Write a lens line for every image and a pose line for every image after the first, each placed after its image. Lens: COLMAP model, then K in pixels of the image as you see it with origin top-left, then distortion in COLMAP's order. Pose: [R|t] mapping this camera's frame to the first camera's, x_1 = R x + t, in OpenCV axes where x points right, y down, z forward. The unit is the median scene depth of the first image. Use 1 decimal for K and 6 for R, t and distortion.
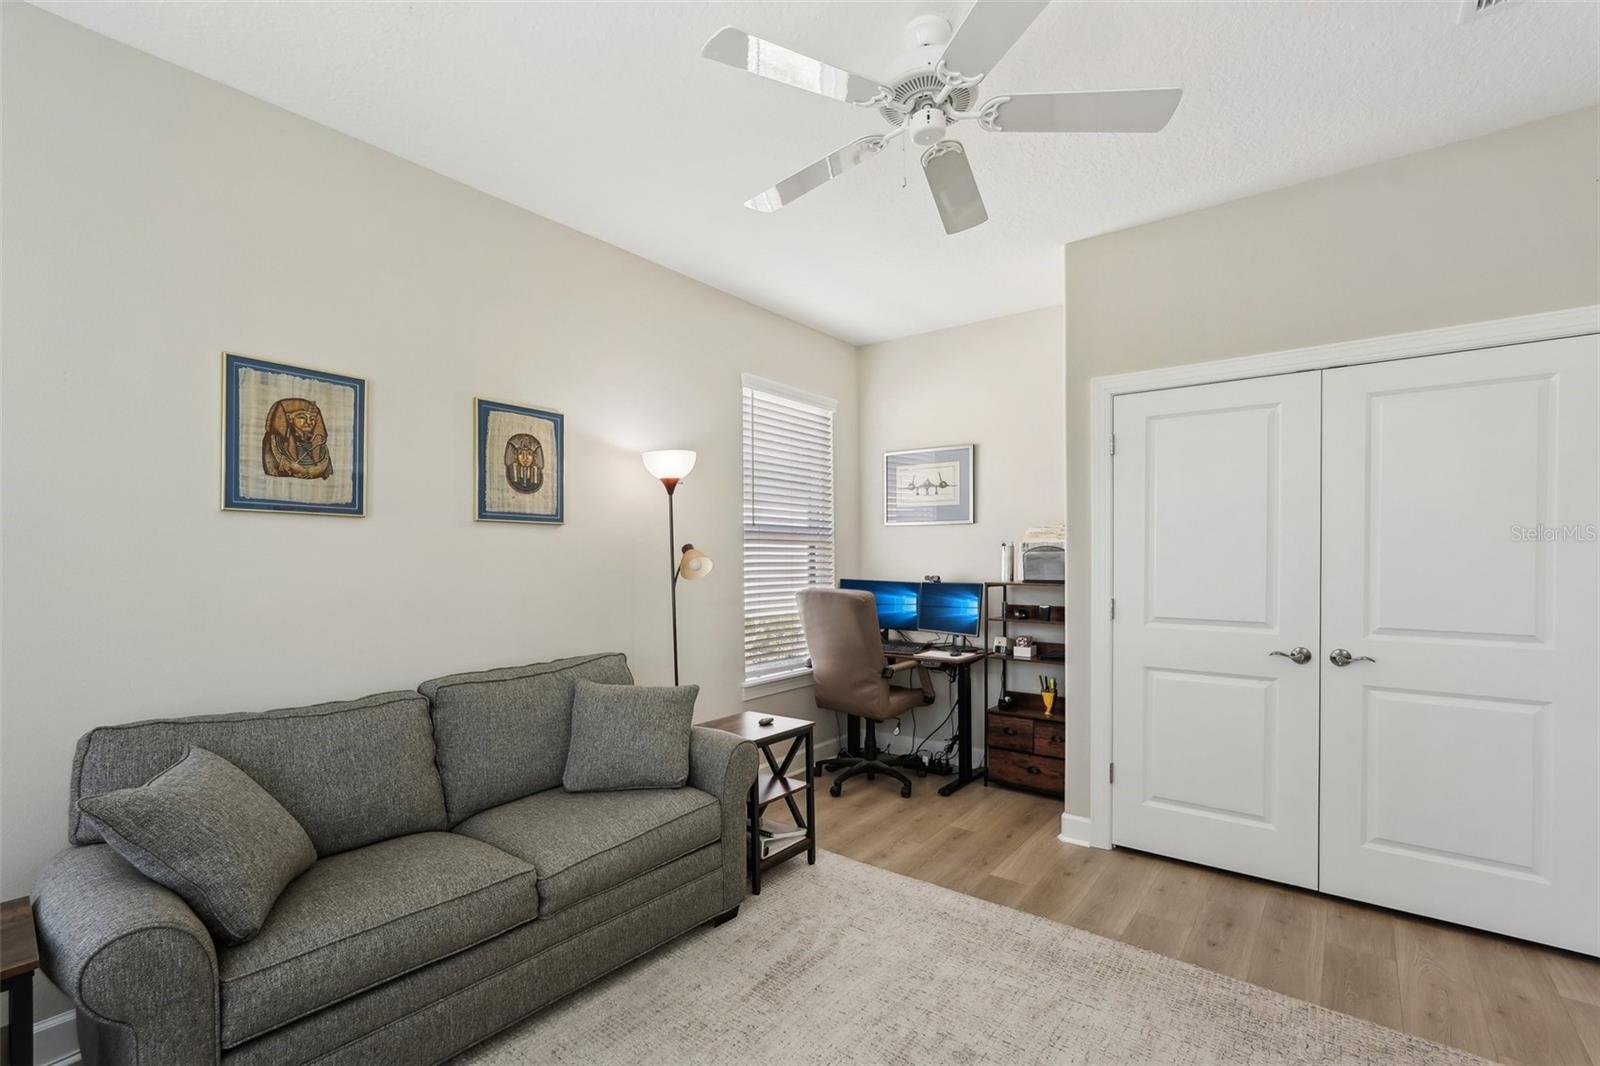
lens RADIAL K [[723.6, 0, 800.4], [0, 723.6, 562.5], [0, 0, 1]] dist [-0.003024, 0.002047]
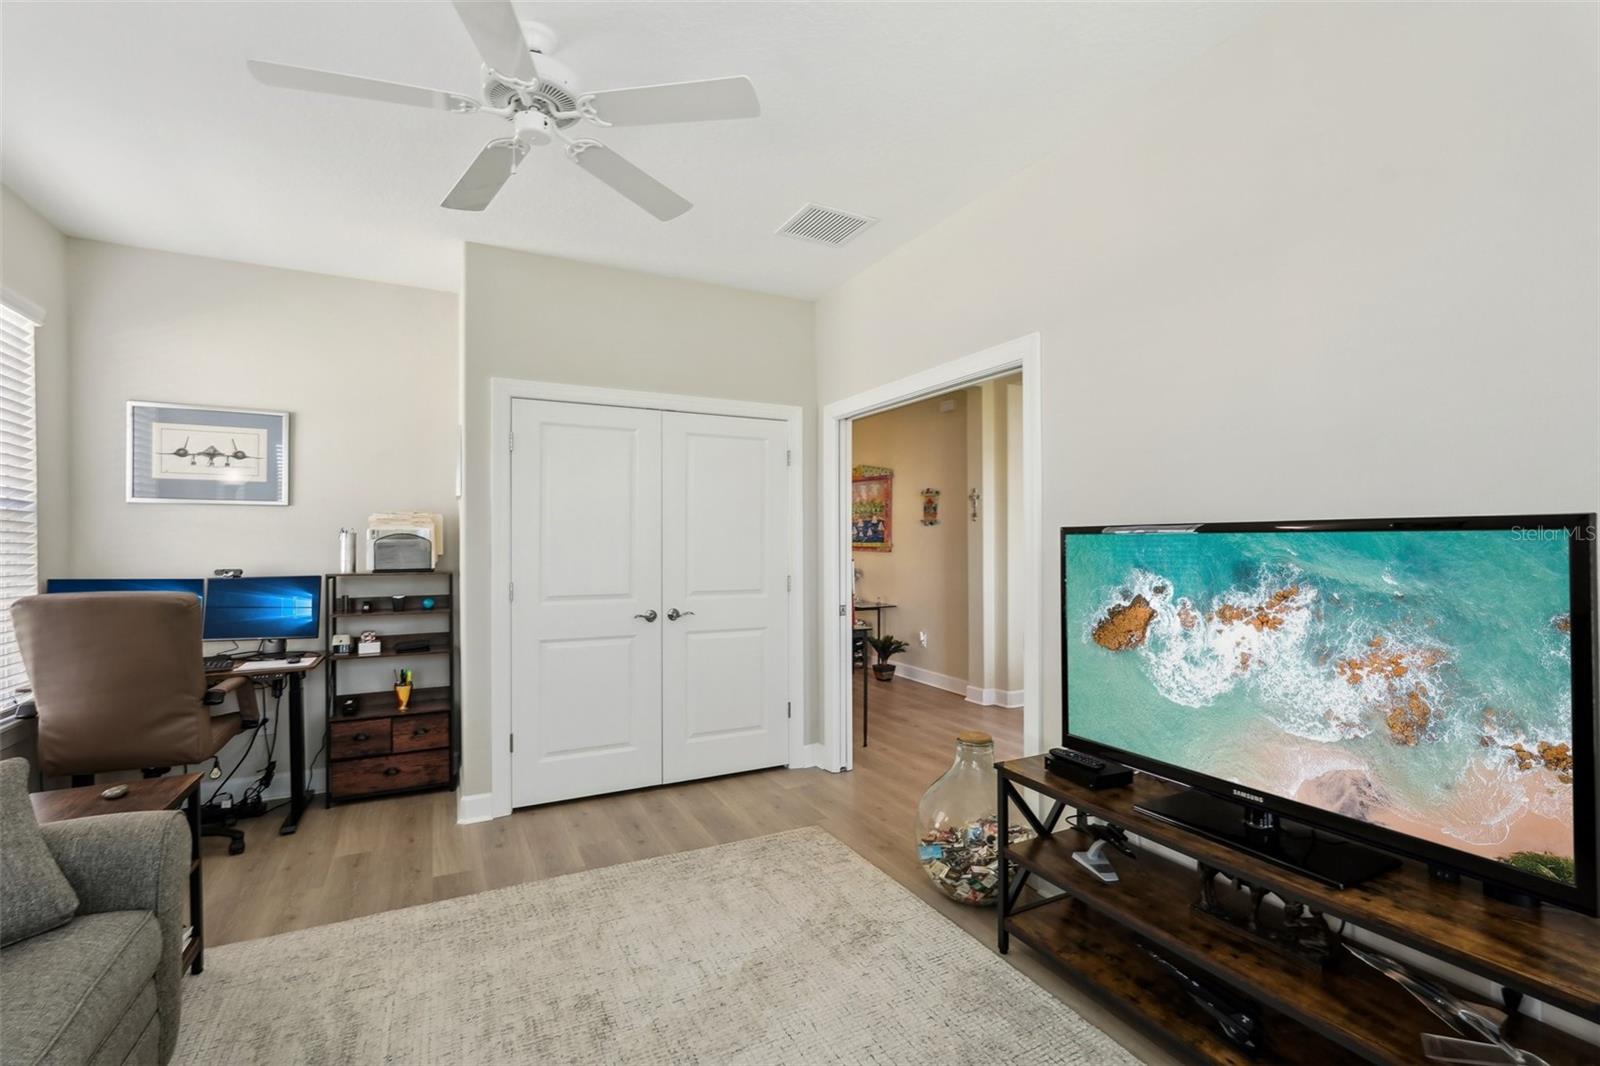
lens RADIAL K [[723.6, 0, 802.4], [0, 723.6, 535.2], [0, 0, 1]] dist [-0.003024, 0.002047]
pose [[0.415083, 0.010592, 0.909722, -0.334534], [0.010593, 0.999808, -0.016474, 0.001056], [-0.909722, 0.016475, 0.414891, 0.126941]]
